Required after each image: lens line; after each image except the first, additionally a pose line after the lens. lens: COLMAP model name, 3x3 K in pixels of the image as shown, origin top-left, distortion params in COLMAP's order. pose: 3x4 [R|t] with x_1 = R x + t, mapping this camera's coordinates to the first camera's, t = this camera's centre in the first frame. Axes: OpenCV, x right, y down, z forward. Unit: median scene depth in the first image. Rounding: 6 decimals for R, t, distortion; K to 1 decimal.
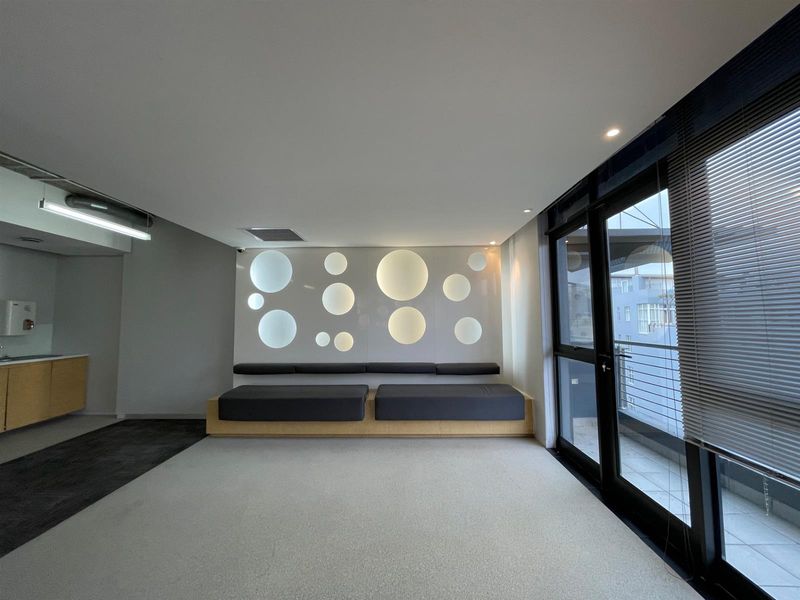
lens RADIAL K [[321.2, 0, 397.5], [0, 321.2, 296.4], [0, 0, 1]] dist [-0.000971, 0.000191]
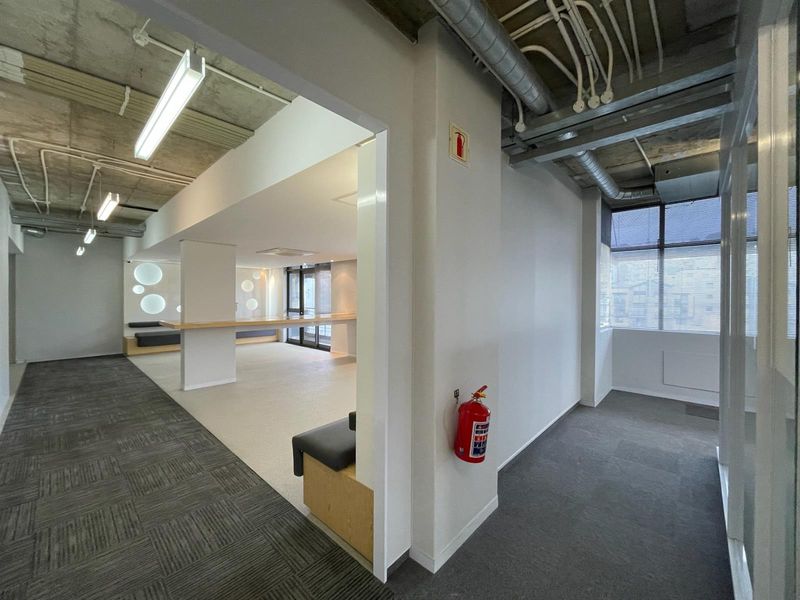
lens RADIAL K [[321.2, 0, 404.0], [0, 321.2, 298.2], [0, 0, 1]] dist [-0.000971, 0.000191]
pose [[0.653895, 0.005987, 0.756561, -0.873568], [-0.062873, 0.996940, 0.046452, -0.123031], [-0.753968, -0.077942, 0.652271, -1.445169]]
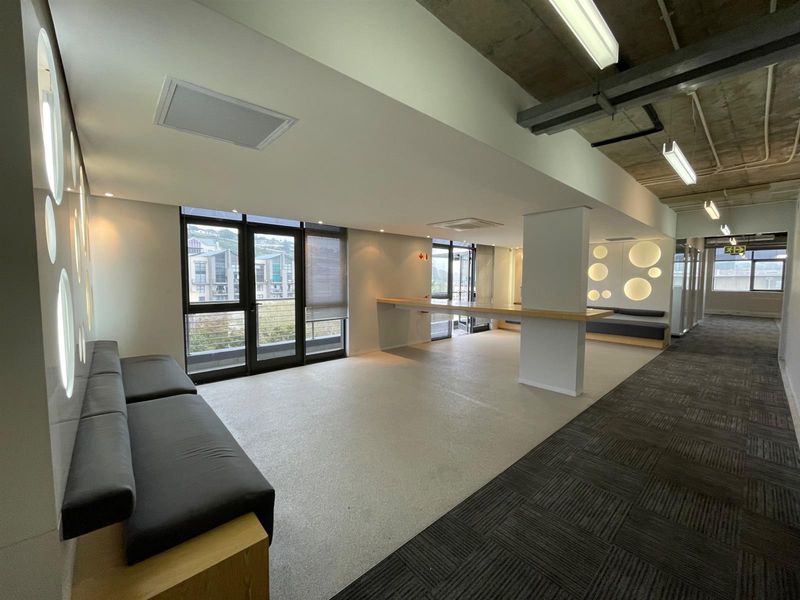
lens RADIAL K [[321.2, 0, 402.5], [0, 321.2, 298.0], [0, 0, 1]] dist [-0.000971, 0.000191]
pose [[-0.691256, -0.037368, 0.721643, -0.820564], [-0.048490, 0.998810, 0.005272, 0.063046], [-0.720981, -0.031348, -0.692245, 1.086037]]
